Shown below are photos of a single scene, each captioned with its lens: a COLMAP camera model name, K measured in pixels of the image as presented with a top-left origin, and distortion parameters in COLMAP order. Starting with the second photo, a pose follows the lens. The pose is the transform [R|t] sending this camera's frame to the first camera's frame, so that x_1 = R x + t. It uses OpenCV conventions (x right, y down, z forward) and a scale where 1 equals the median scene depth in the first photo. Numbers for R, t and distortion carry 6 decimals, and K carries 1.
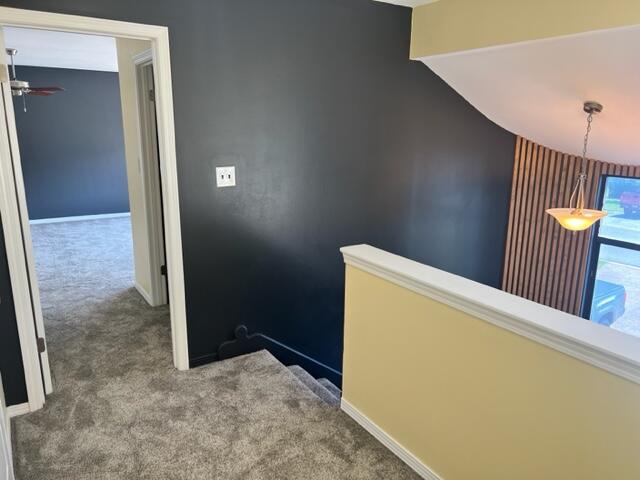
lens RADIAL K [[485.6, 0, 320.0], [0, 485.6, 240.0], [0, 0, 1]] dist [0.048762, -0.052223]
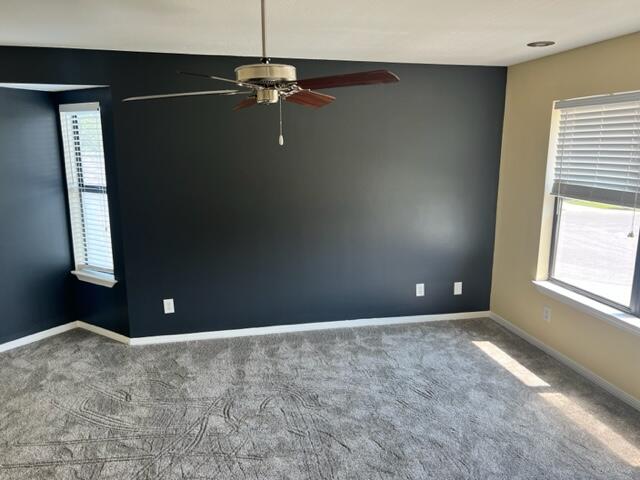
lens RADIAL K [[485.6, 0, 320.0], [0, 485.6, 240.0], [0, 0, 1]] dist [0.048762, -0.052223]
pose [[0.931173, 0.063576, -0.358991, -0.430175], [-0.079784, 0.996346, -0.030498, -0.177805], [0.355740, 0.057041, 0.932843, 0.658973]]
